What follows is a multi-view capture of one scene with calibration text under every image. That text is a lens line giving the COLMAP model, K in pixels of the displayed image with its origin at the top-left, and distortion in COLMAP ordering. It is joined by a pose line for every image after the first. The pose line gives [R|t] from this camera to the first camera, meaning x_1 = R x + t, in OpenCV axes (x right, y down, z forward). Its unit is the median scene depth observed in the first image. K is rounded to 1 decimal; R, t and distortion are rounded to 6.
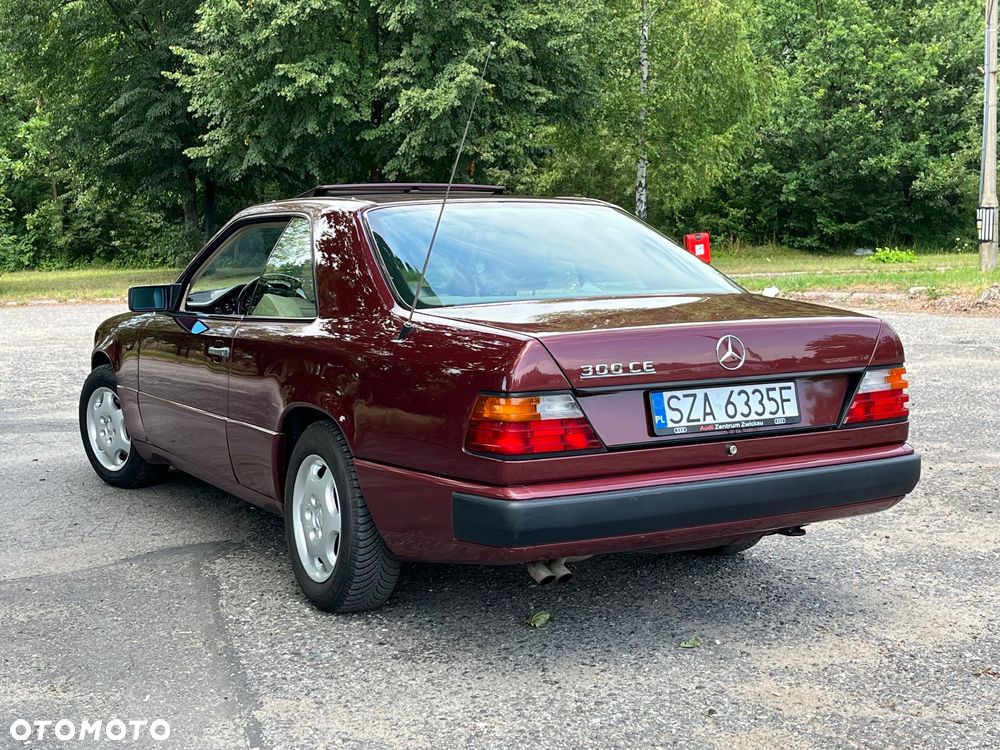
lens RADIAL K [[1396.8, 0, 500.0], [0, 1396.8, 375.0], [0, 0, 1]] dist [0.201614, -0.580477]
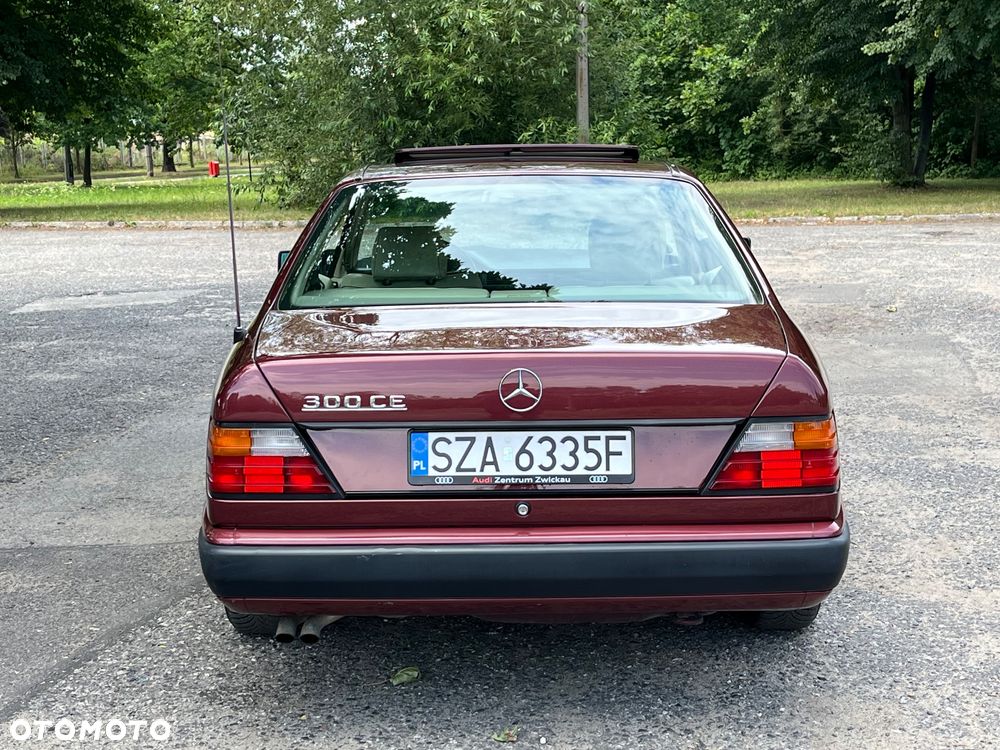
lens RADIAL K [[1621.5, 0, 500.0], [0, 1621.5, 375.0], [0, 0, 1]] dist [0.170397, -0.876620]
pose [[0.869989, 0.072852, -0.487660, 0.507494], [-0.048760, 0.996888, 0.061938, -0.068299], [0.490655, -0.030107, 0.870834, 0.152158]]
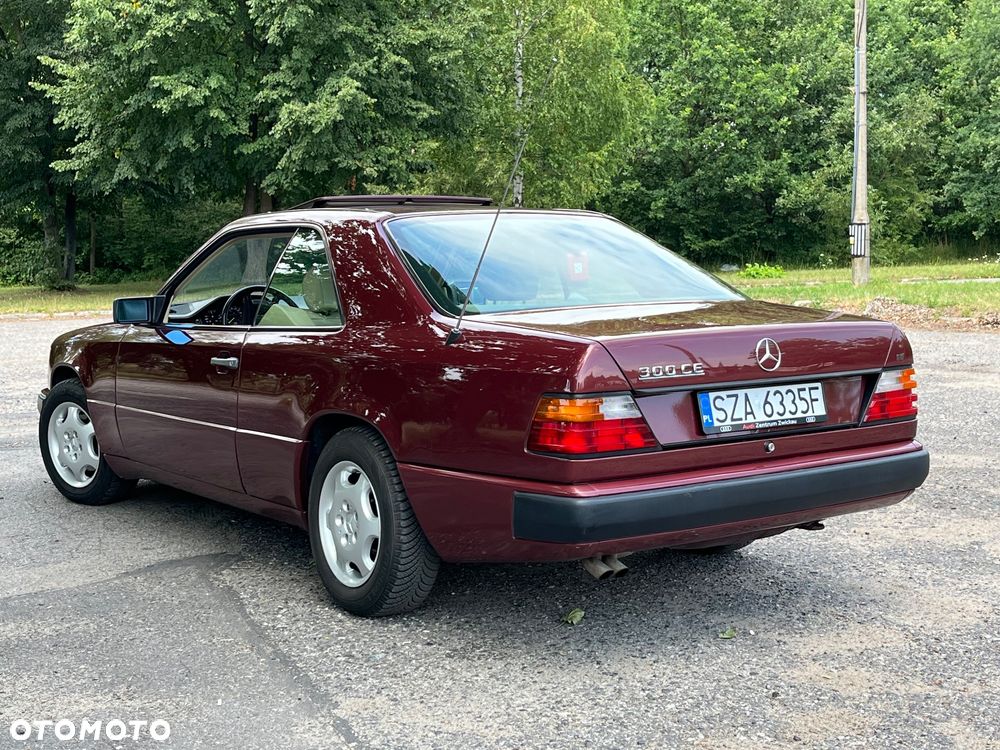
lens RADIAL K [[1413.1, 0, 500.0], [0, 1413.1, 375.0], [0, 0, 1]] dist [0.200290, -0.546887]
pose [[0.994783, -0.011120, 0.101407, -0.119533], [0.012424, 0.999848, -0.012236, 0.008177], [-0.101256, 0.013432, 0.994770, -0.030849]]
